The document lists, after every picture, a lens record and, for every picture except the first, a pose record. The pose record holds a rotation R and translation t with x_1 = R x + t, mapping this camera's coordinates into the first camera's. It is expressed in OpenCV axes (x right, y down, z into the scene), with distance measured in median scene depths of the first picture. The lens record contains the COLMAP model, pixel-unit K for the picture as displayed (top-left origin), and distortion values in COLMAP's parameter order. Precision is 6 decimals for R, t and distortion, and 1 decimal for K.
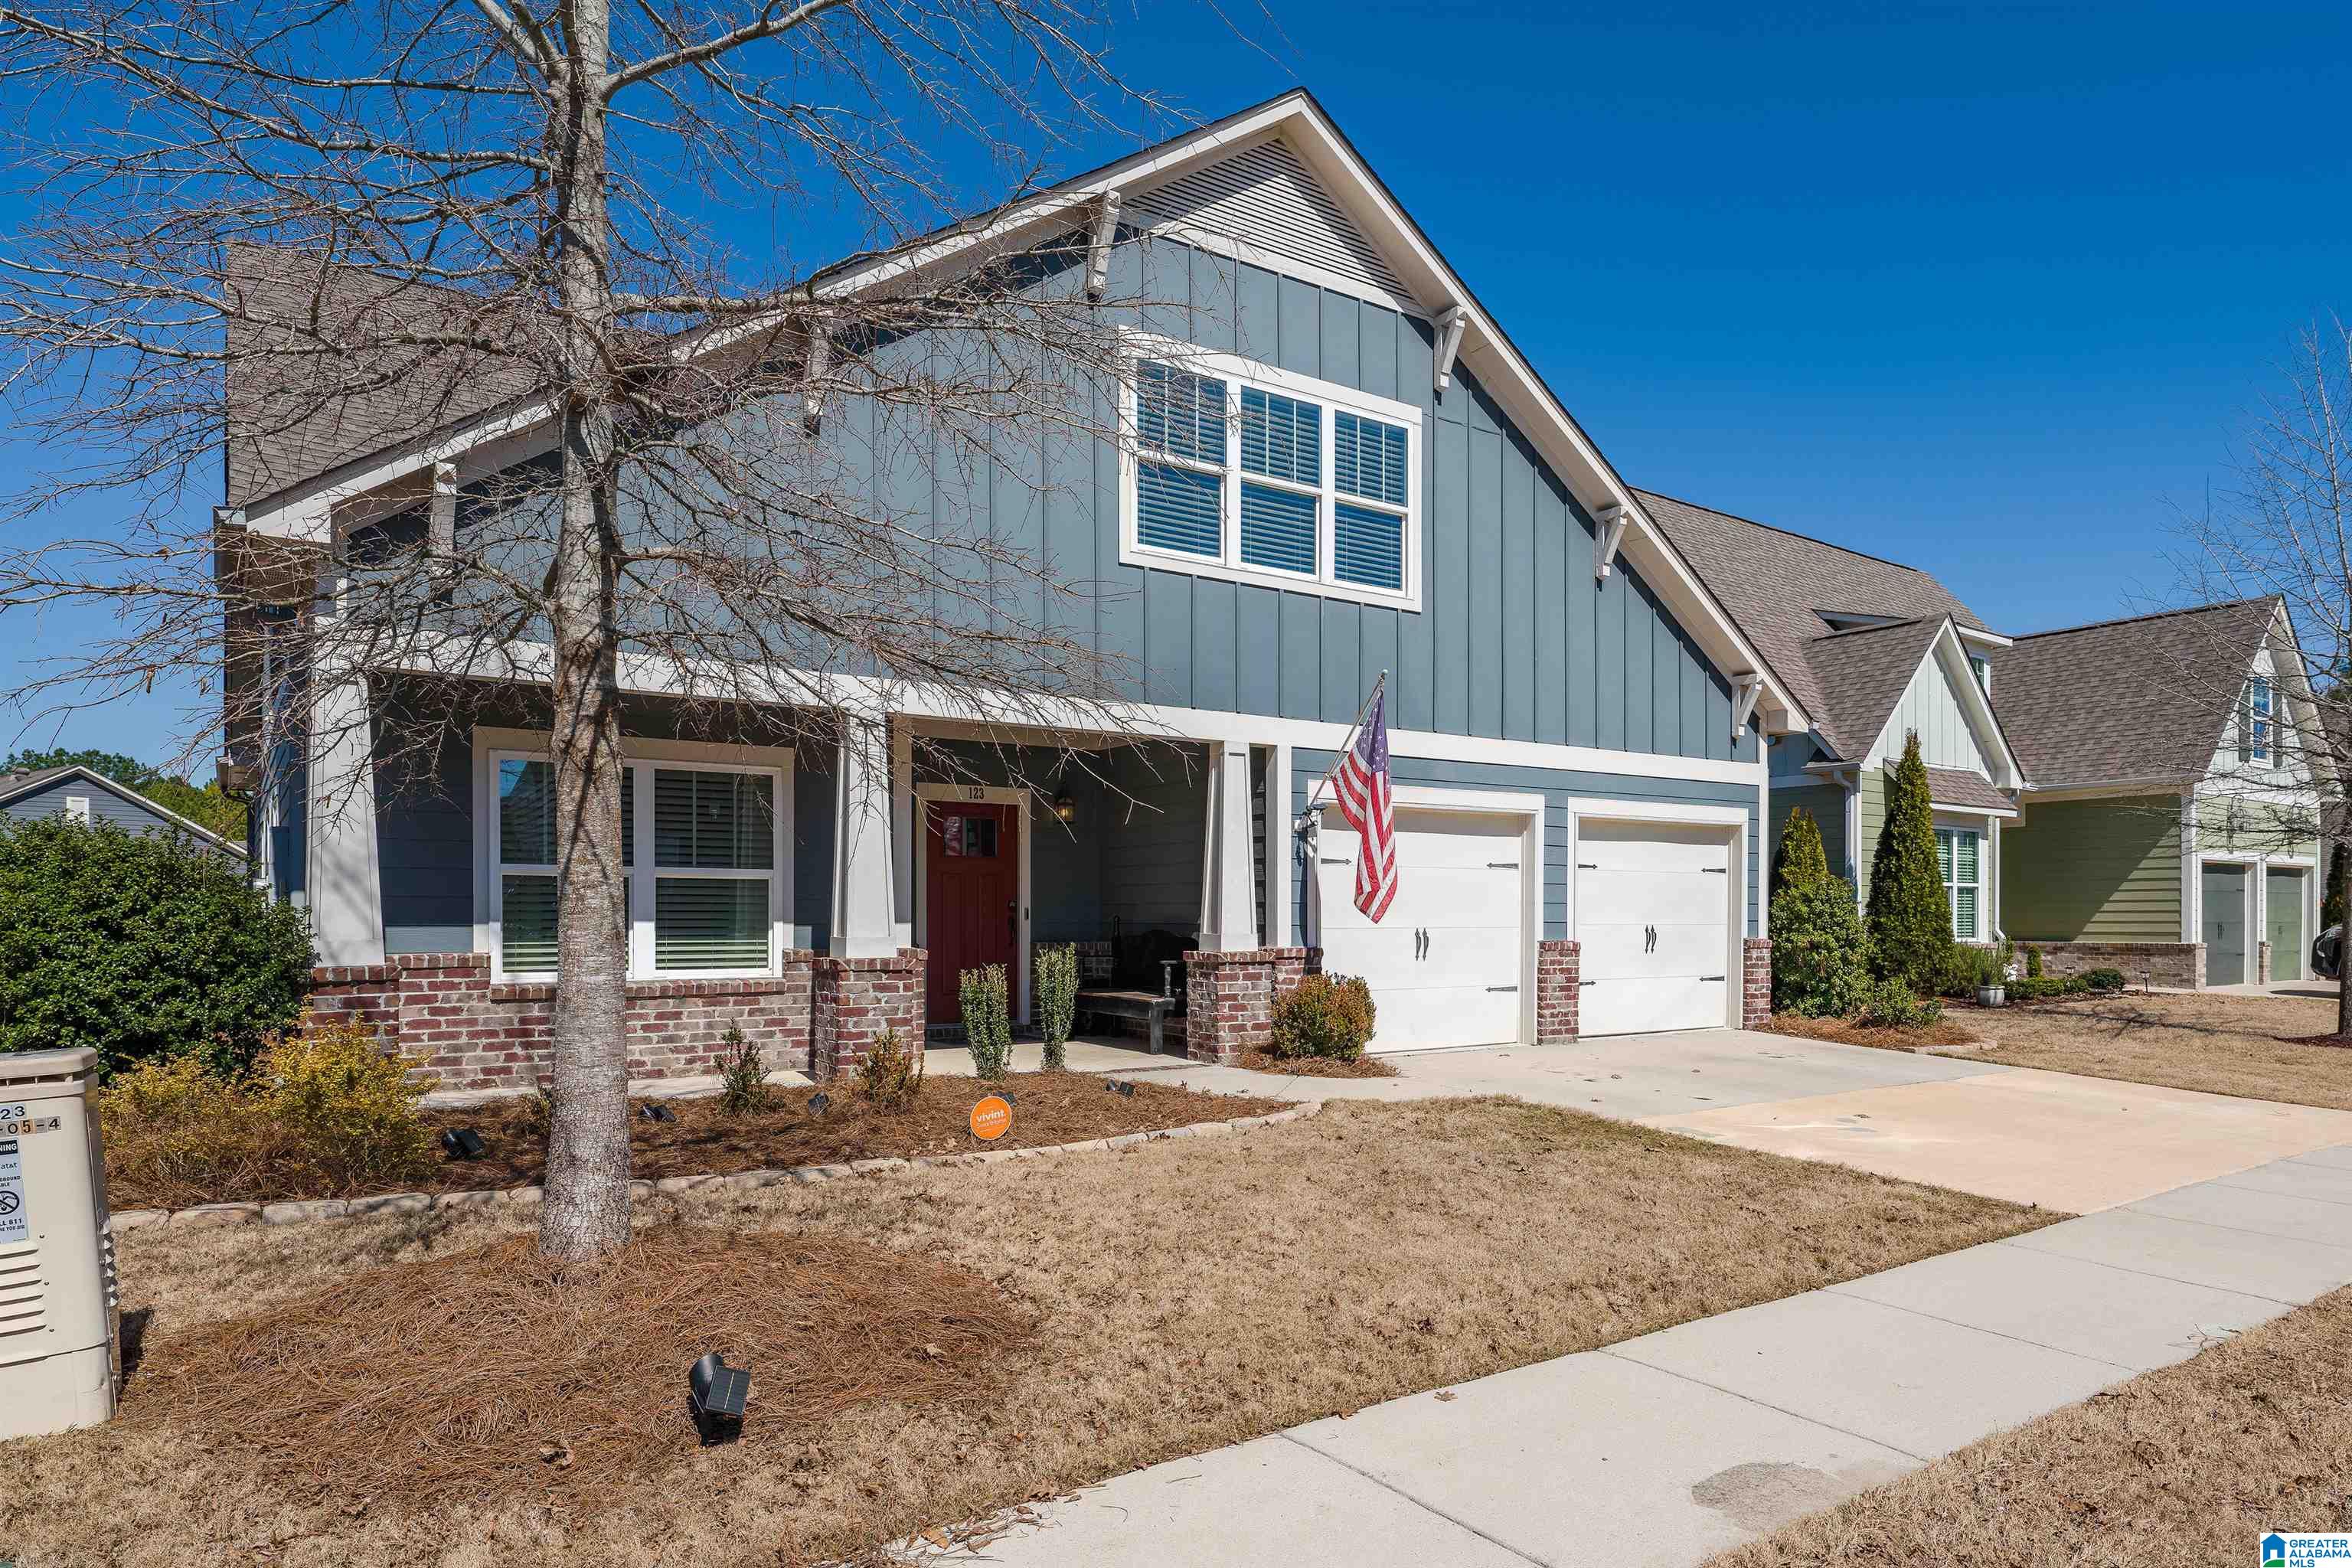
lens RADIAL K [[1340.6, 0, 1215.4], [0, 1340.6, 792.2], [0, 0, 1]] dist [-0.001200, -0.000457]
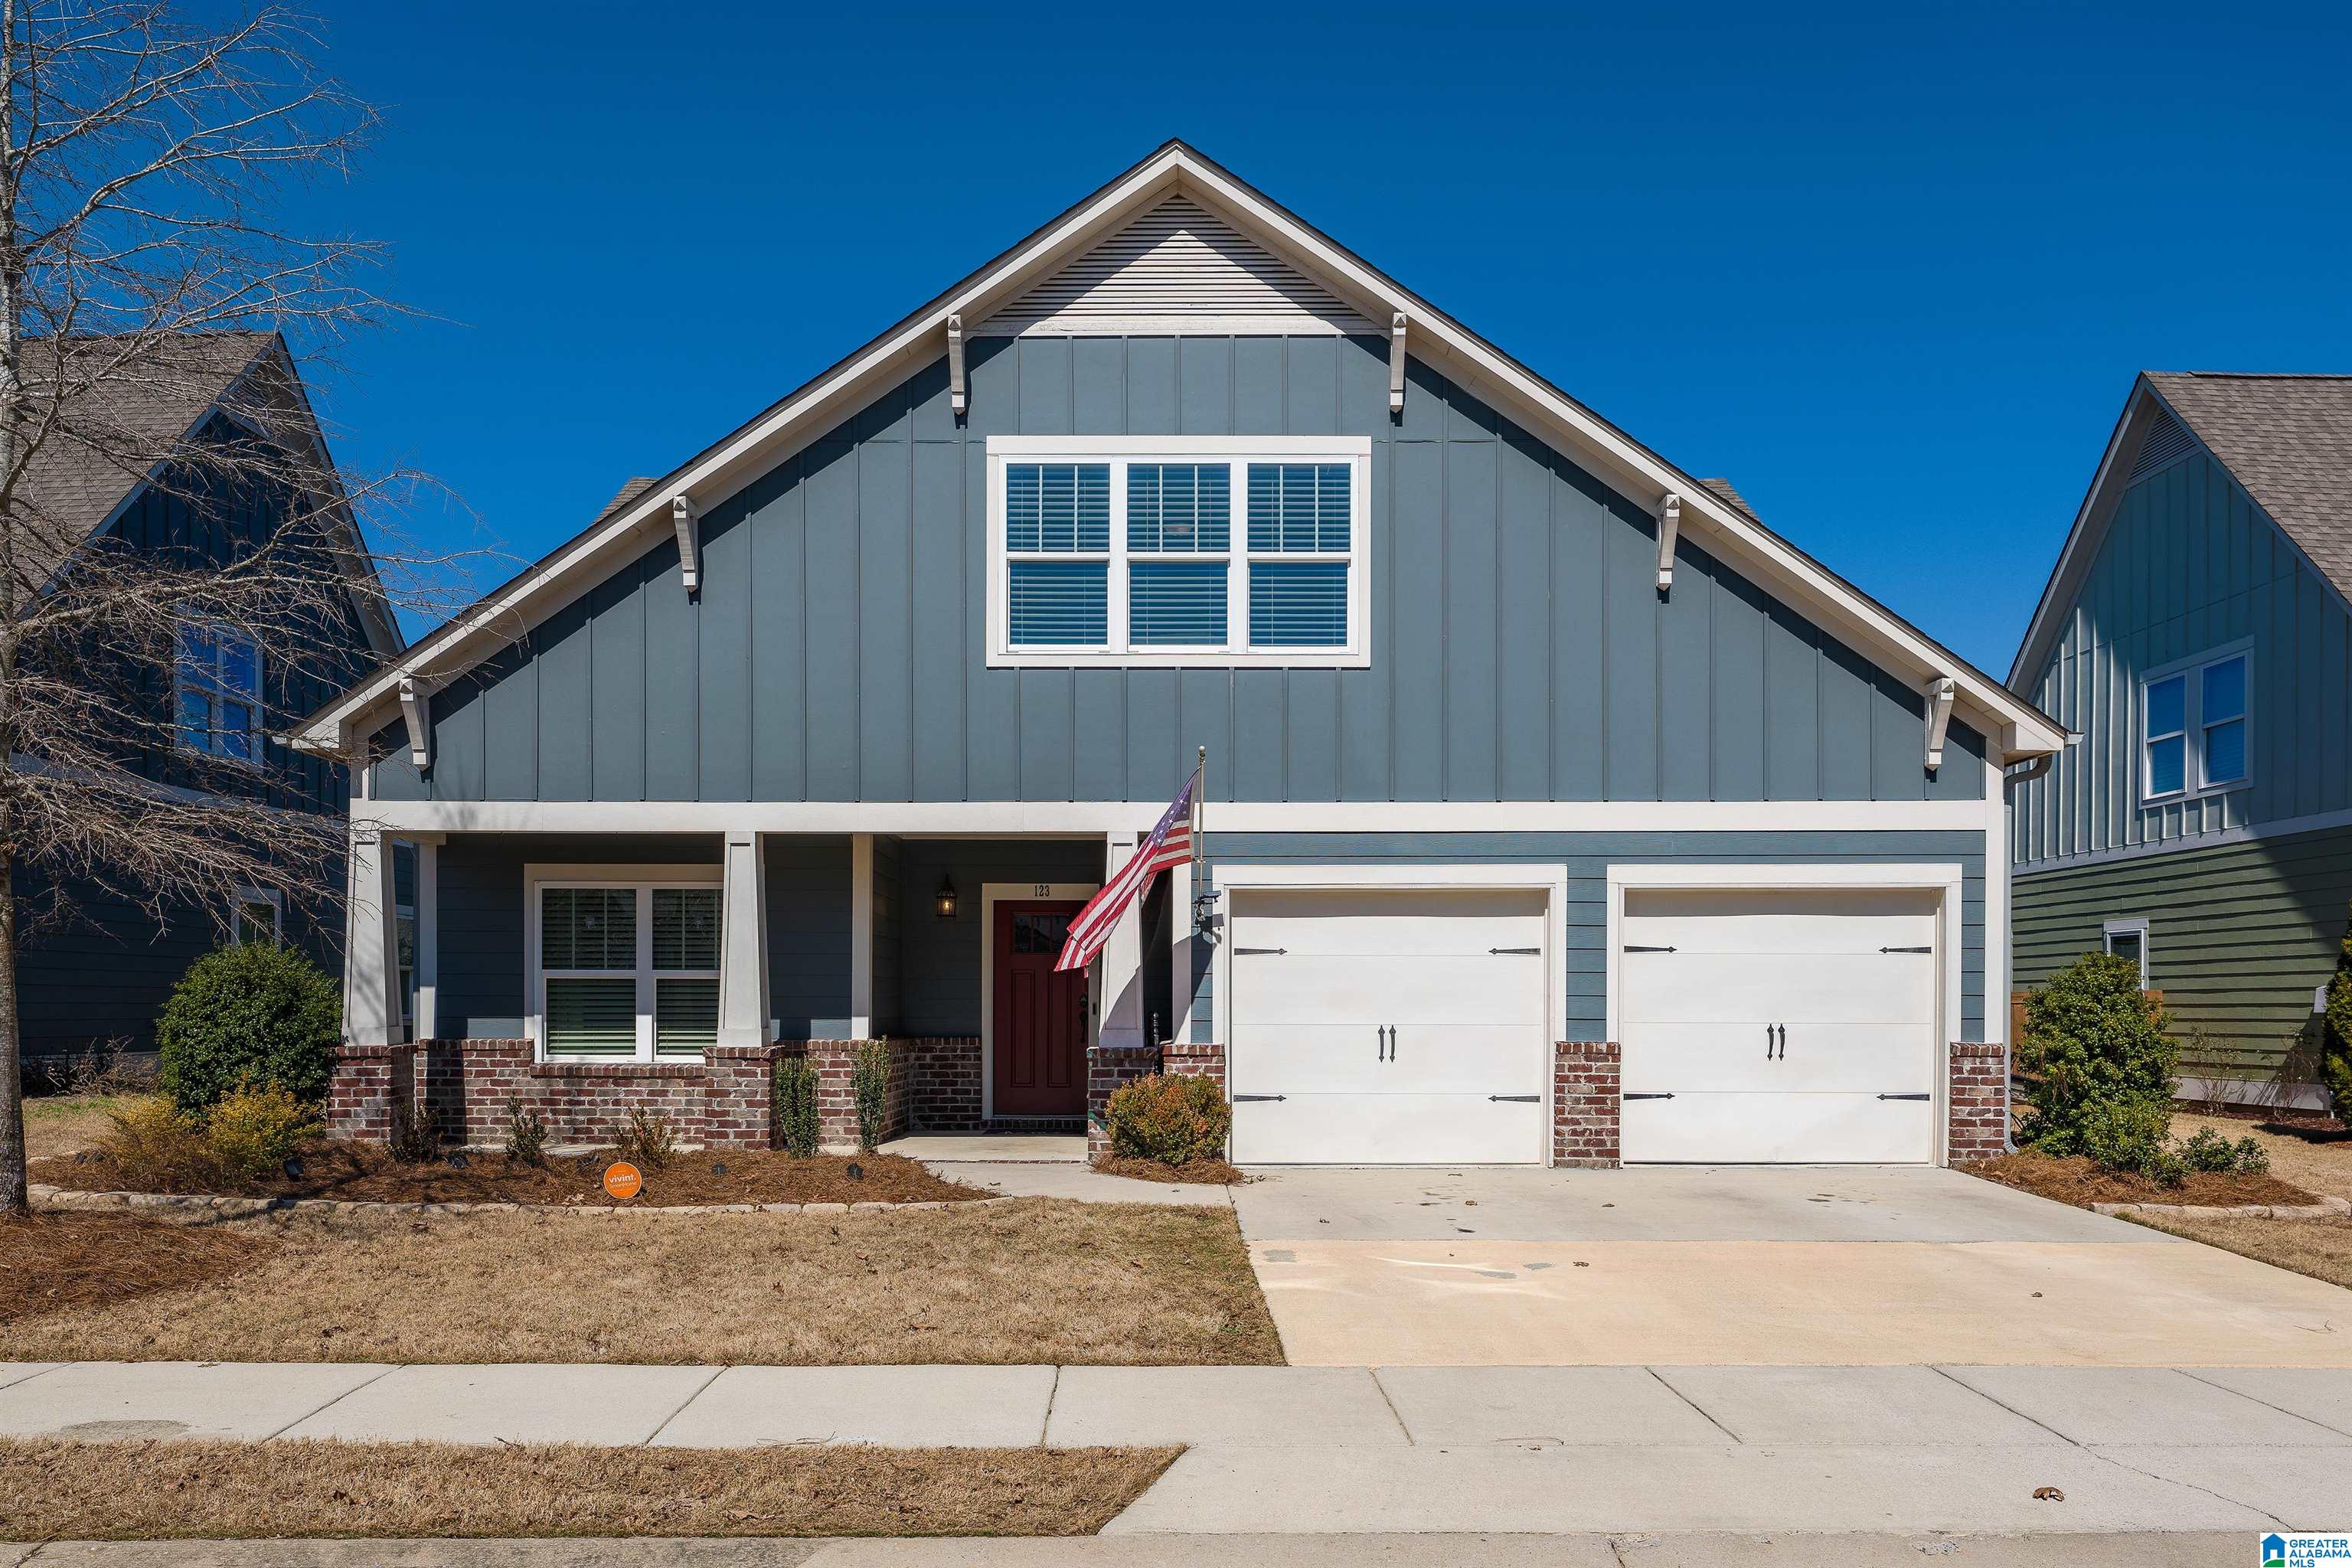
lens RADIAL K [[1534.7, 0, 1173.6], [0, 1534.7, 847.4], [0, 0, 1]] dist [-0.000477, -0.000158]
pose [[0.828847, -0.058645, -0.556394, 0.634003], [0.050147, 0.998276, -0.030517, 0.009418], [0.557224, -0.002608, 0.830358, 0.092191]]
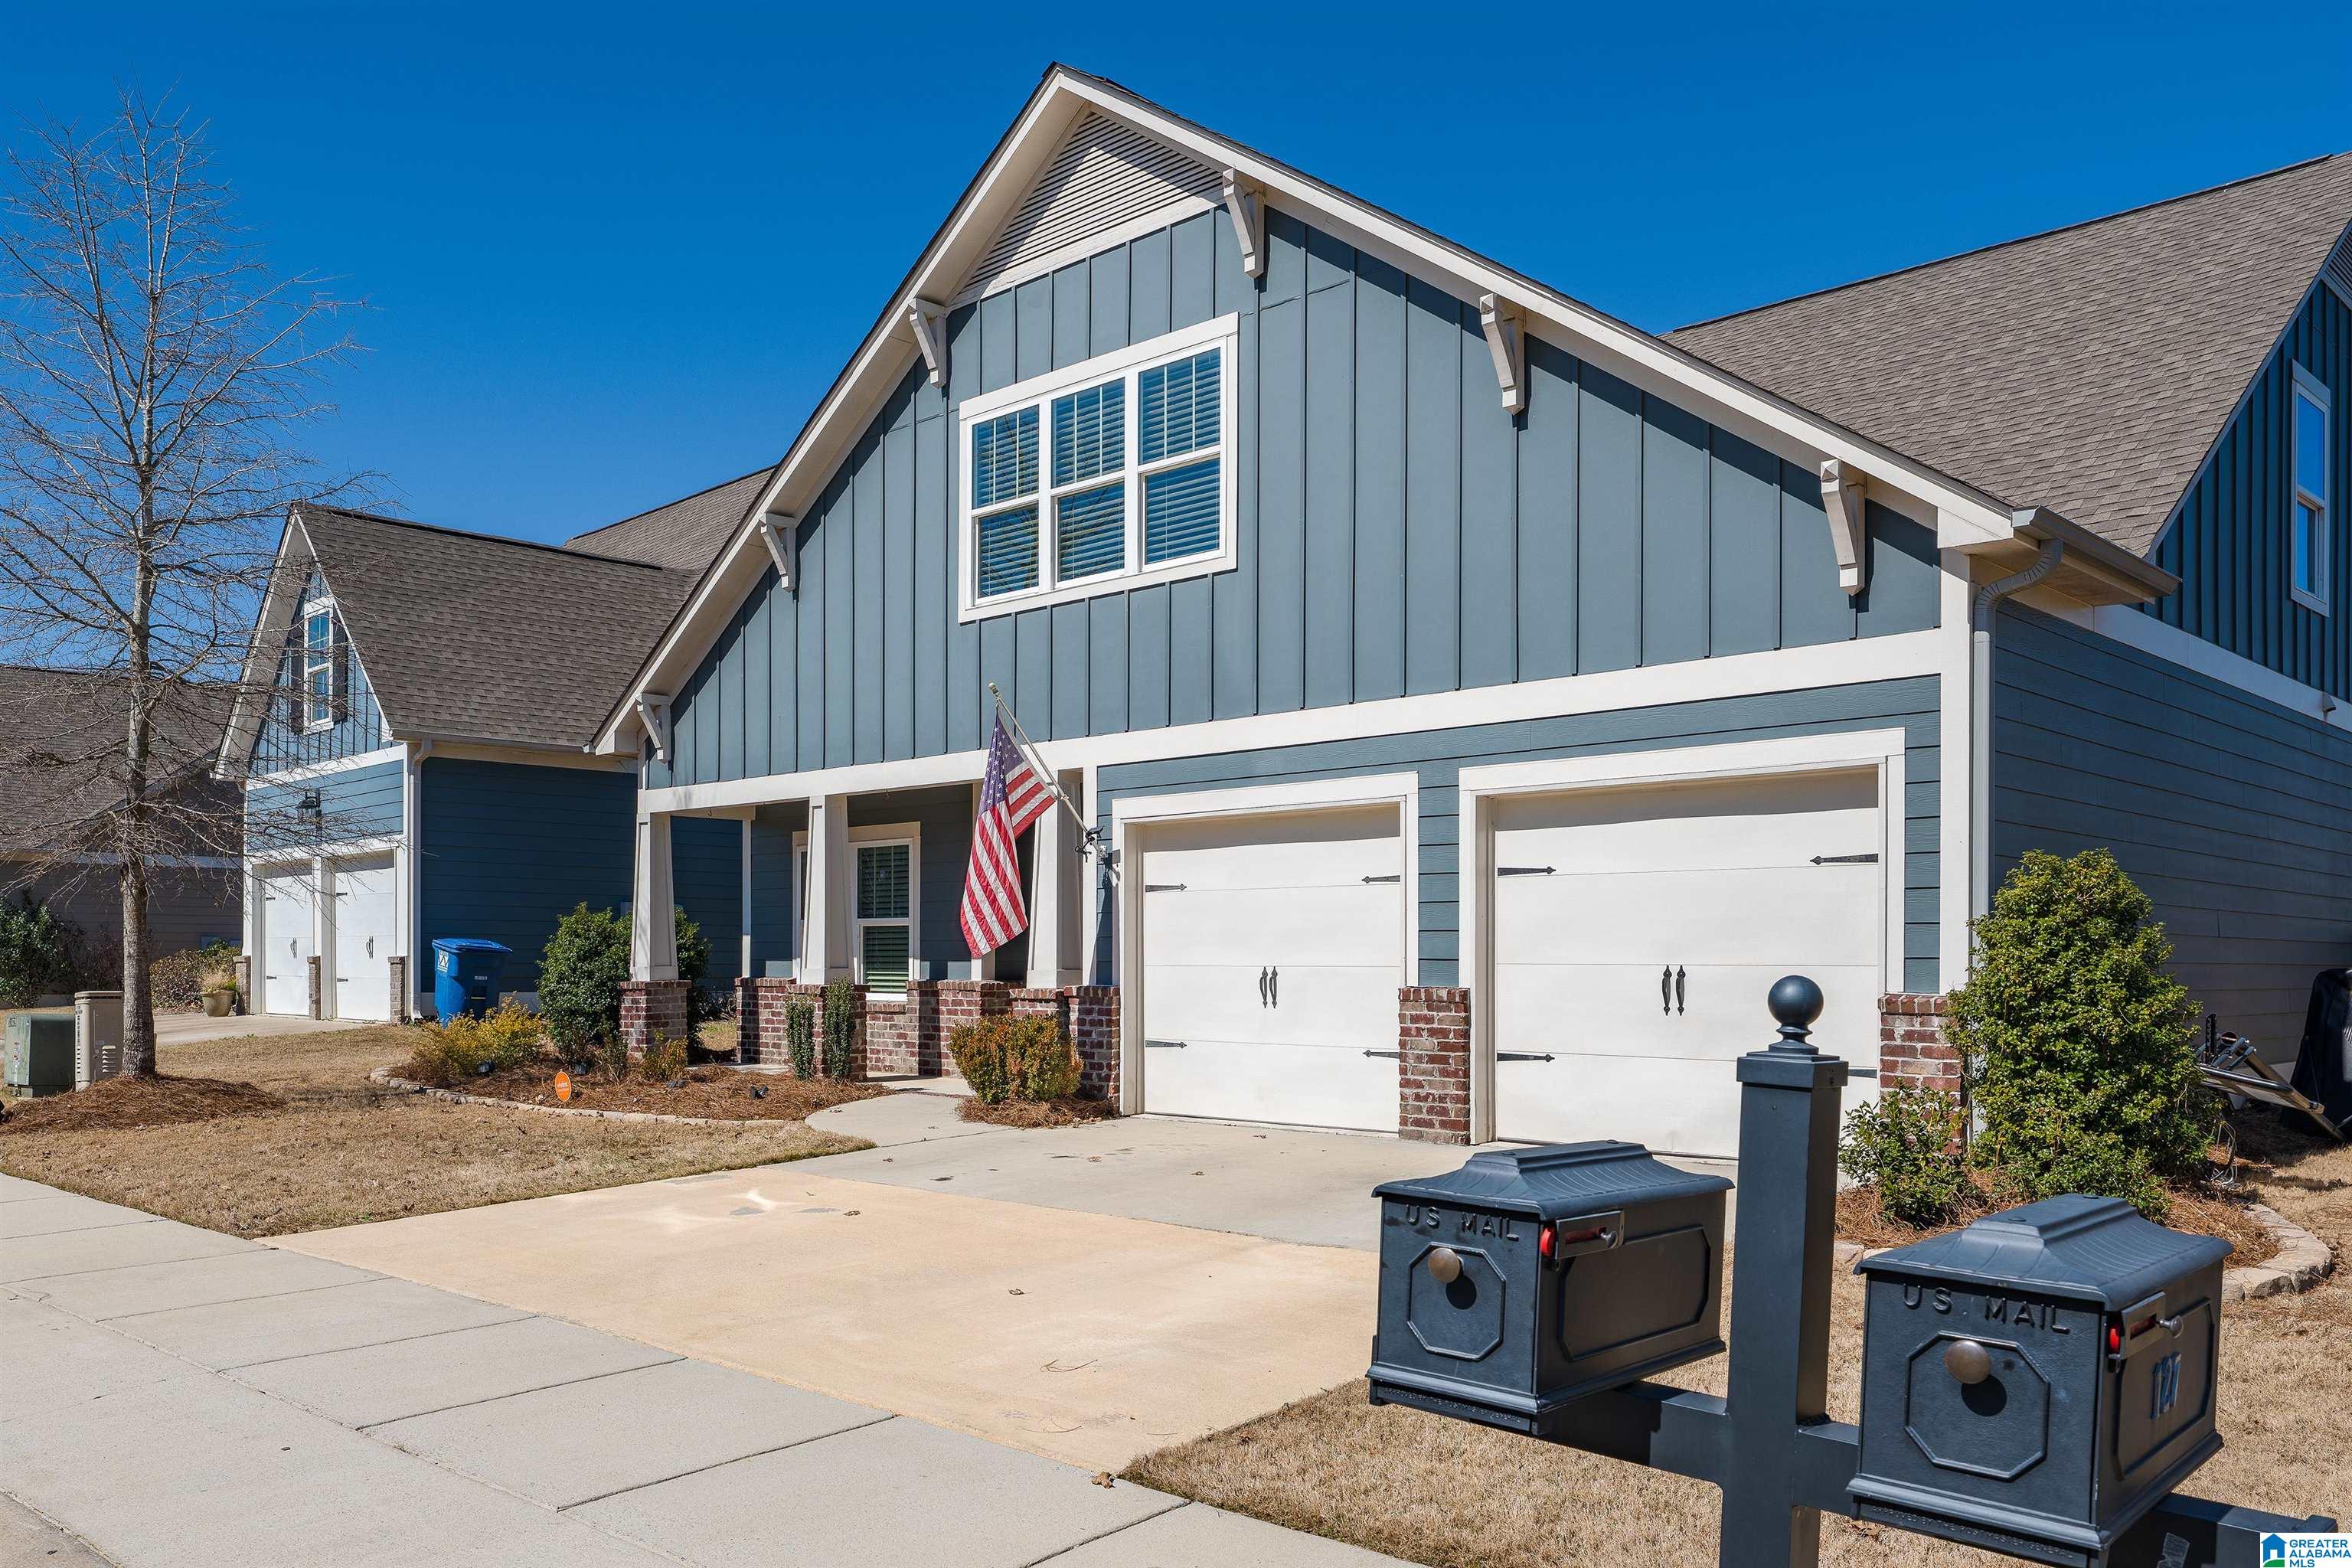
lens RADIAL K [[1652.6, 0, 1176.0], [0, 1652.6, 784.0], [0, 0, 1]] dist [0.000539, -0.000244]
pose [[0.266146, -0.103111, -0.958402, 1.126554], [0.086414, 0.992811, -0.082816, 0.074586], [0.960052, -0.060778, 0.273143, 0.727118]]
